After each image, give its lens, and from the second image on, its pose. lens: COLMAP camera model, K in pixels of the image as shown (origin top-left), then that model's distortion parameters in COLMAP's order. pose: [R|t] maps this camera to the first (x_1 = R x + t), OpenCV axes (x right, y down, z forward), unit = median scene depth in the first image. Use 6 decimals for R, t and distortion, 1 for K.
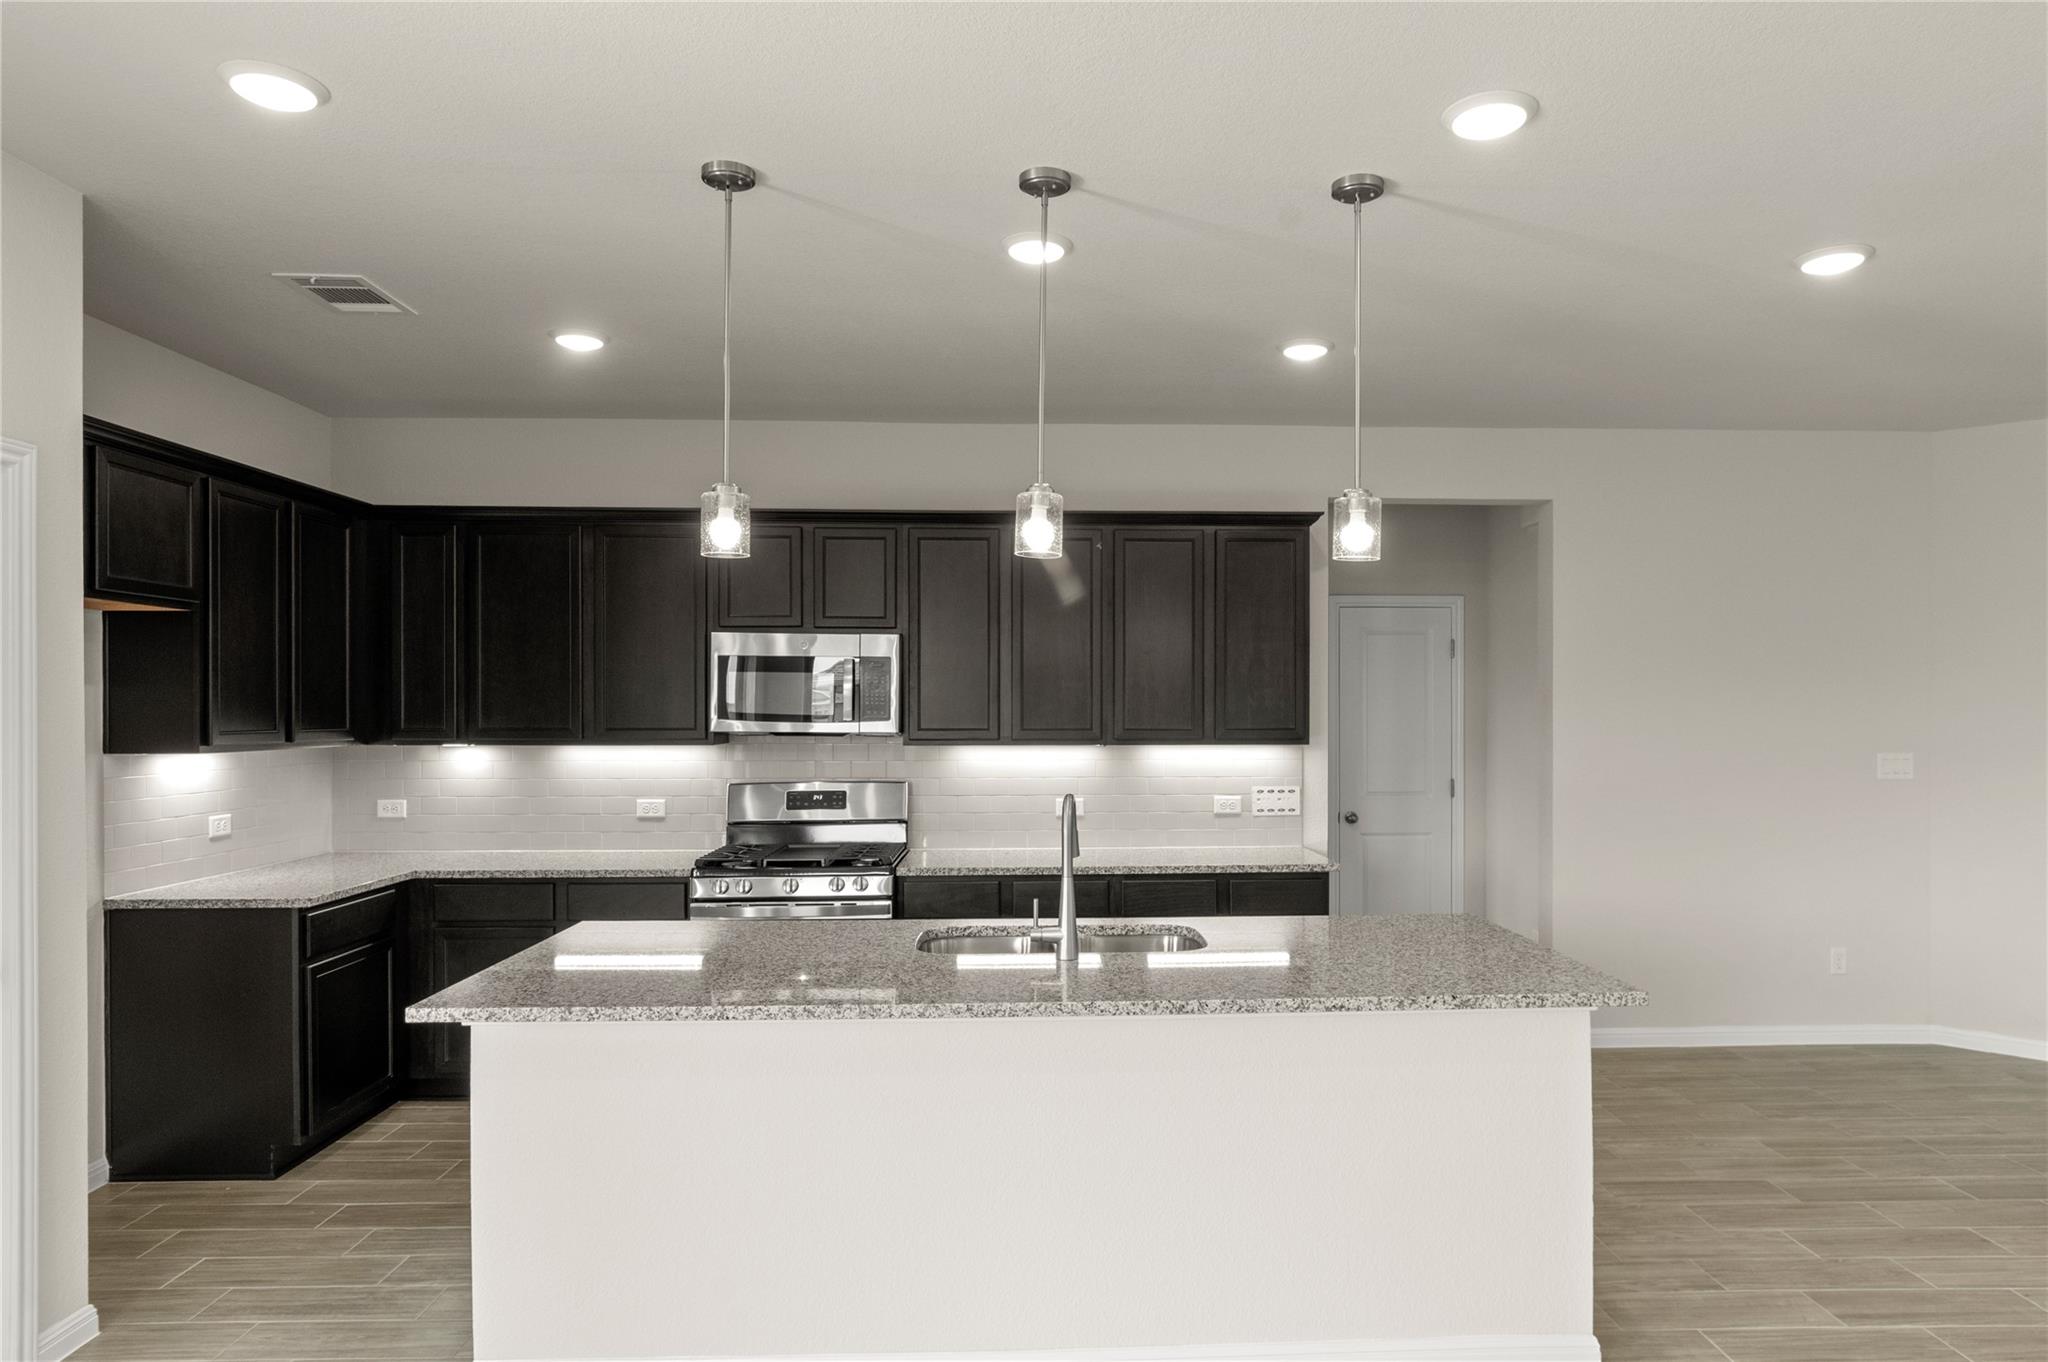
lens RADIAL K [[1239.9, 0, 1076.4], [0, 1239.9, 713.0], [0, 0, 1]] dist [-0.008607, 0.000528]
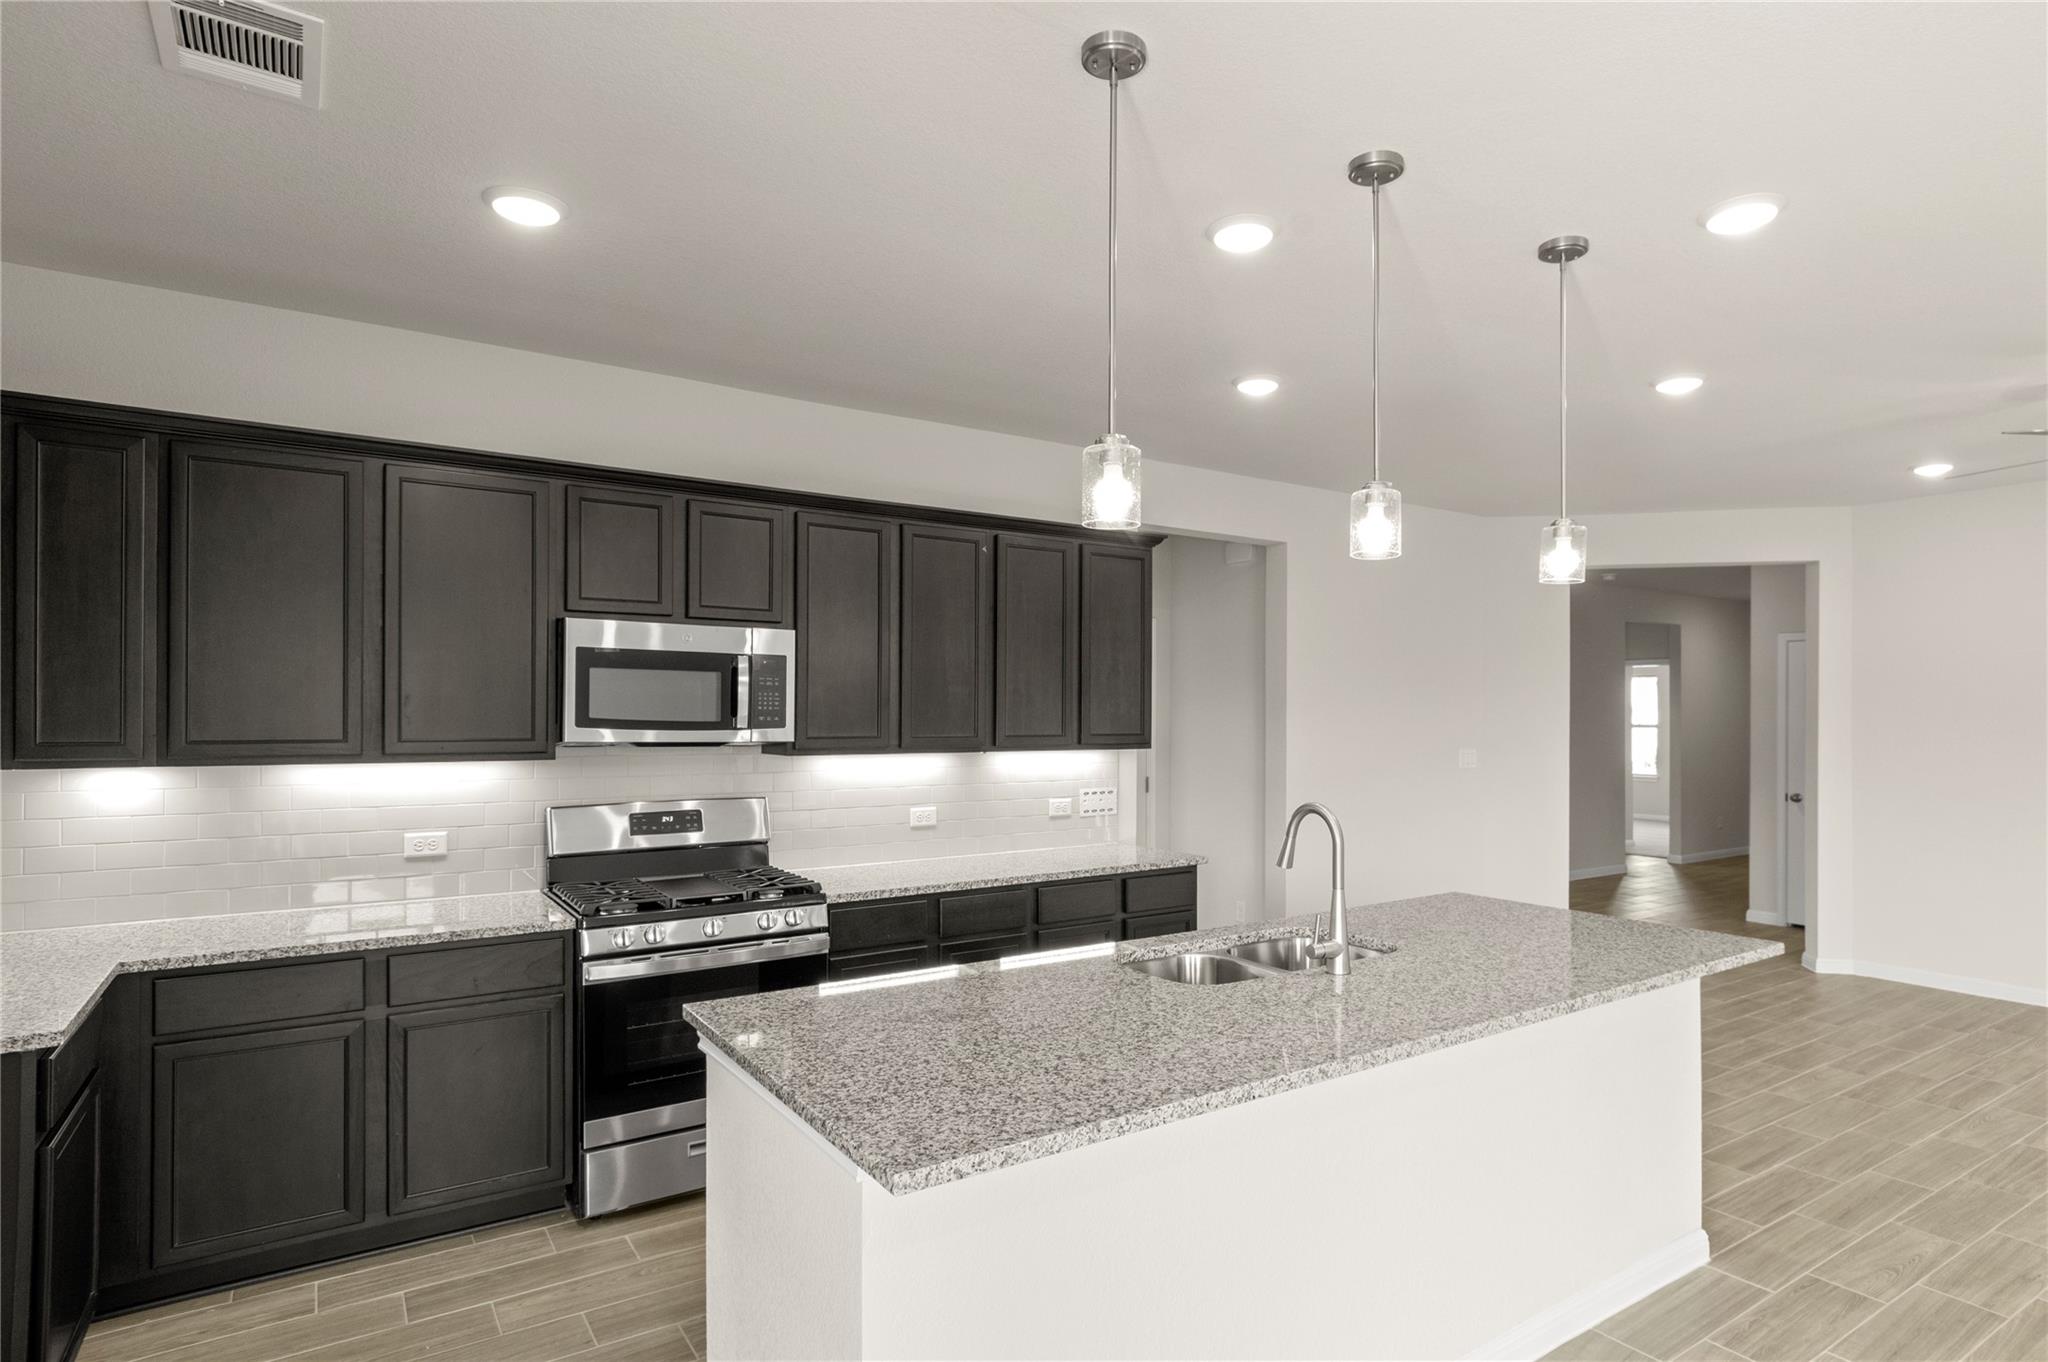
lens RADIAL K [[1092.4, 0, 1076.1], [0, 1092.4, 714.9], [0, 0, 1]] dist [0.002338, -0.000461]
pose [[0.846233, 0.002729, 0.532805, -0.387671], [-0.000834, 0.999992, -0.003798, -0.000317], [-0.532812, 0.002770, 0.846229, 0.232991]]
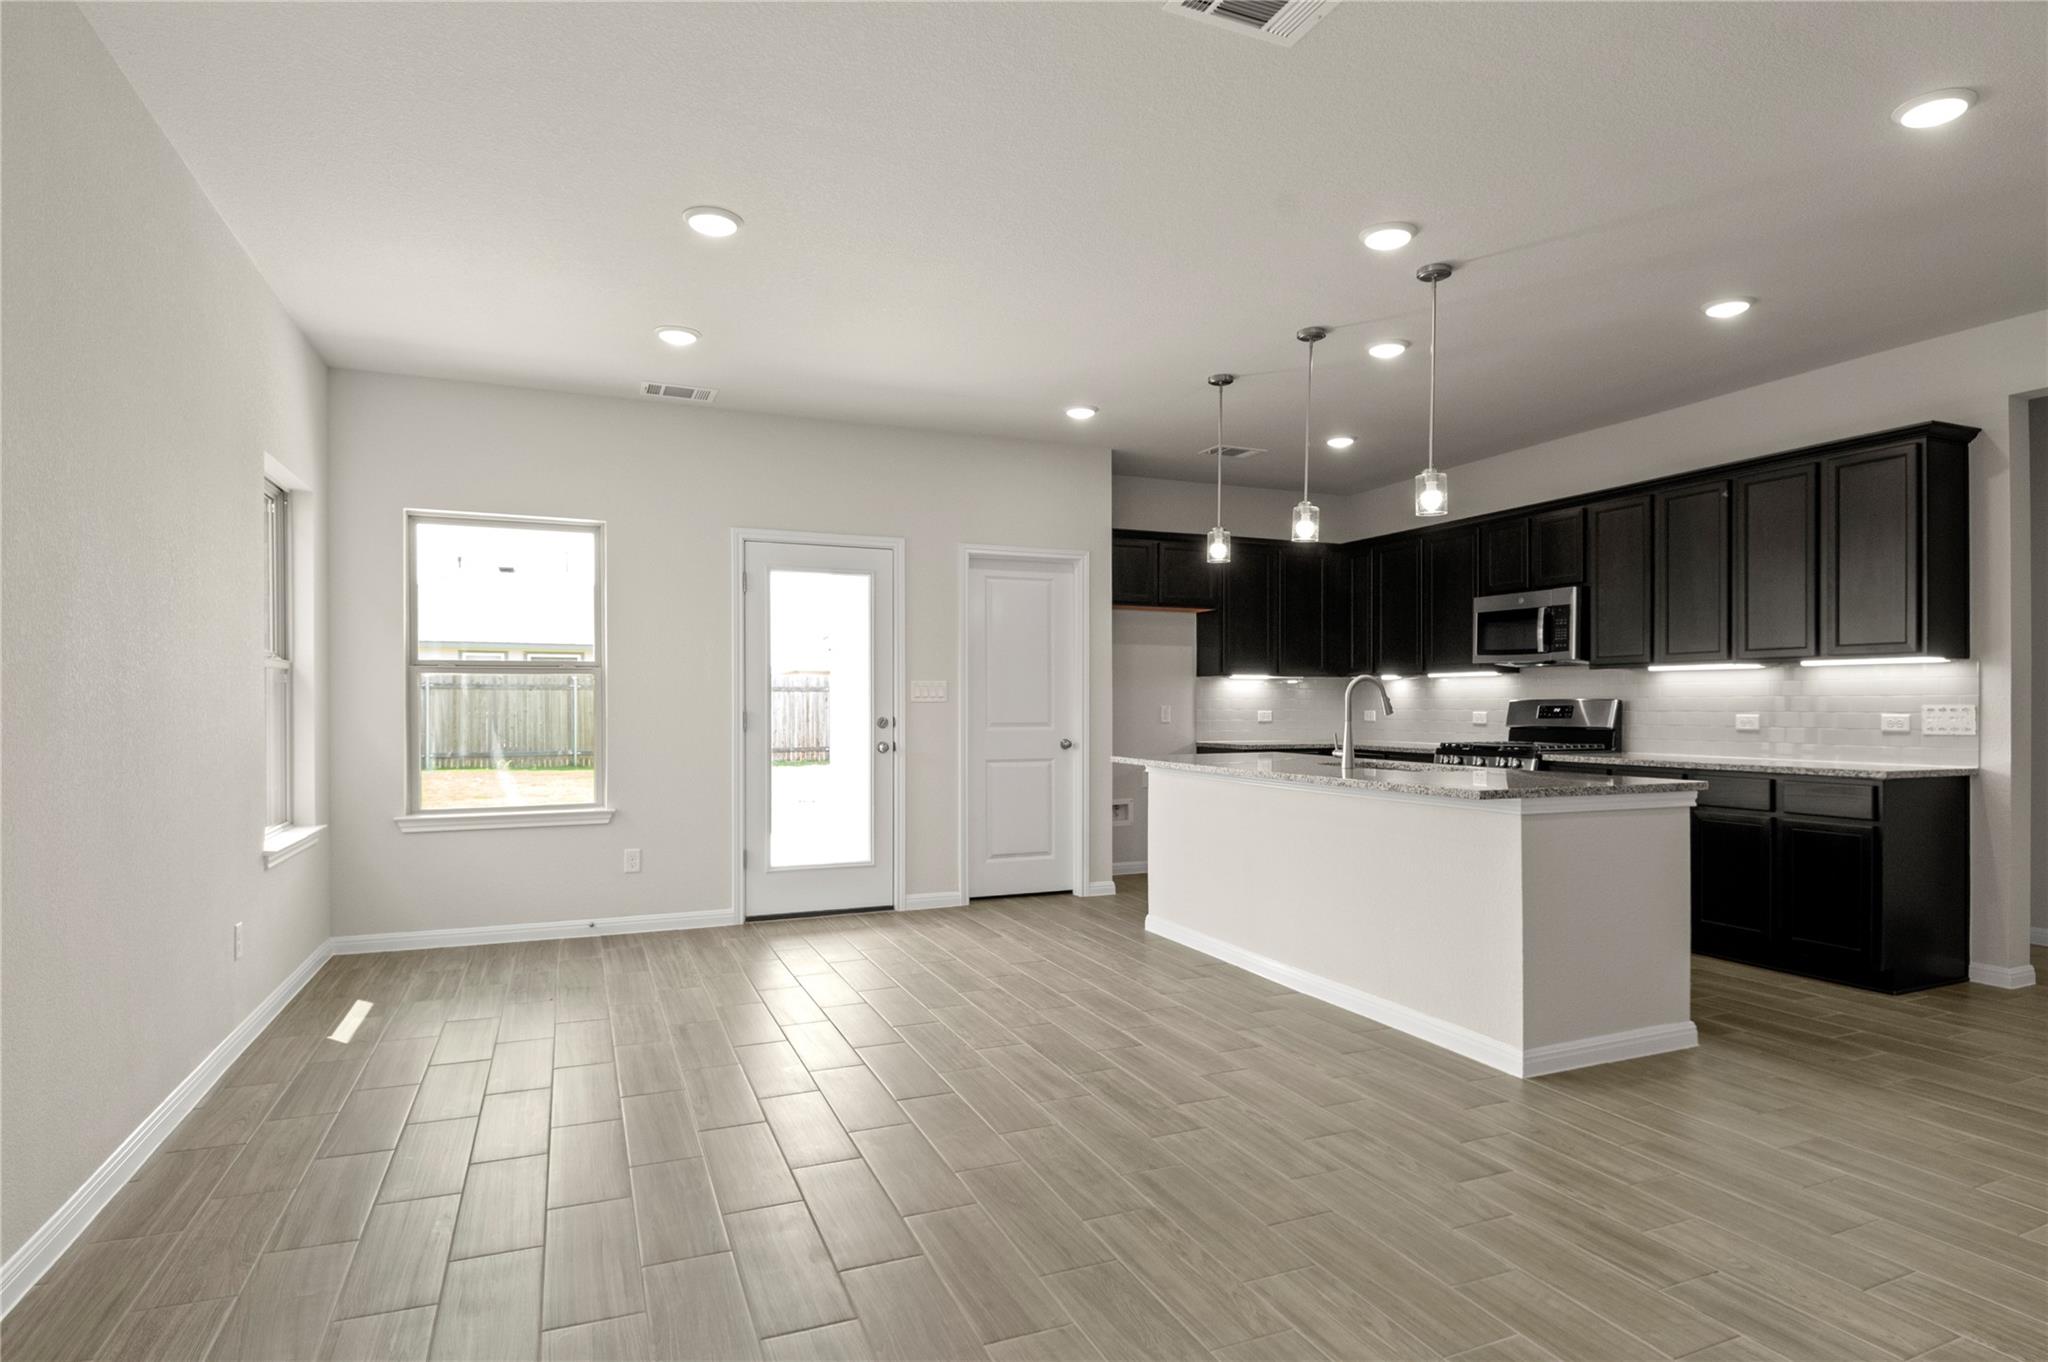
lens RADIAL K [[1113.7, 0, 1067.6], [0, 1113.7, 714.5], [0, 0, 1]] dist [0.035548, -0.049220]
pose [[0.365603, 0.009380, -0.930724, 0.789654], [-0.003261, 0.999956, 0.008797, 0.066741], [0.930765, -0.000181, 0.365617, 0.036087]]
